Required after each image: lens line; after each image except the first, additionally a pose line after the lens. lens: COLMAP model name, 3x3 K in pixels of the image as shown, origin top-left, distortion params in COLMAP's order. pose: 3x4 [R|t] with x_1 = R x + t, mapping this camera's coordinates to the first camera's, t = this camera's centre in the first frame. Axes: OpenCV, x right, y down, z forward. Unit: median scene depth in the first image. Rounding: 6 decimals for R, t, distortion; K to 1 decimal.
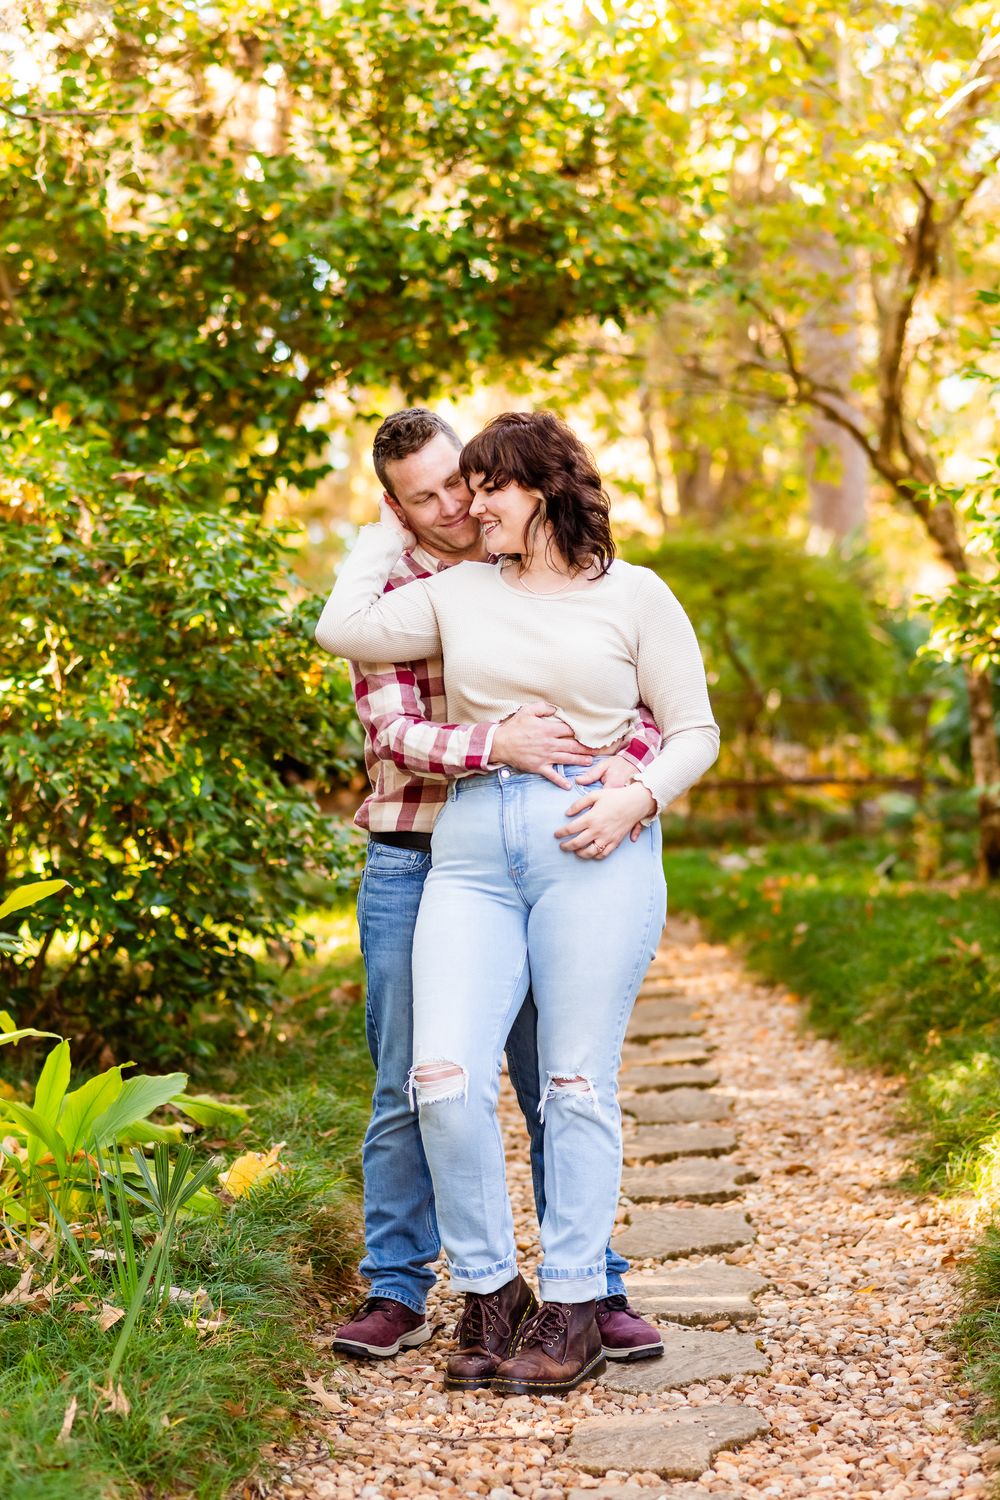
lens RADIAL K [[3752.4, 0, 500.0], [0, 3752.4, 750.0], [0, 0, 1]] dist [0.842970, -12.020117]
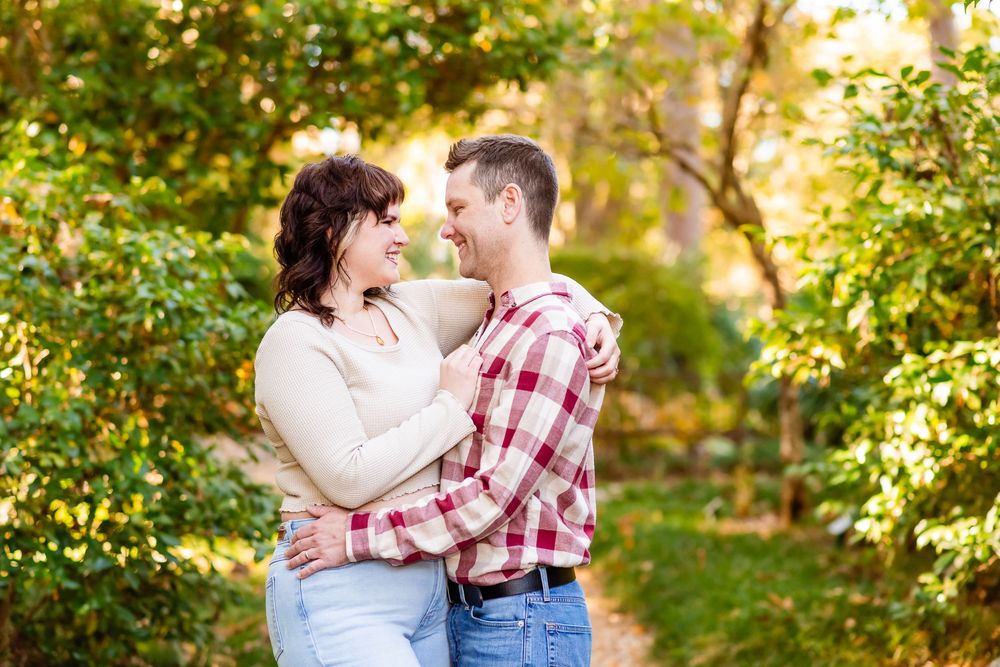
lens RADIAL K [[2501.6, 0, 501.9], [0, 2501.6, 388.1], [0, 0, 1]] dist [0.842970, -12.020117]
pose [[0.999229, 0.033657, 0.020226, 0.010777], [-0.033740, 0.999423, 0.003802, -0.014475], [-0.020087, -0.004481, 0.999788, 0.145082]]
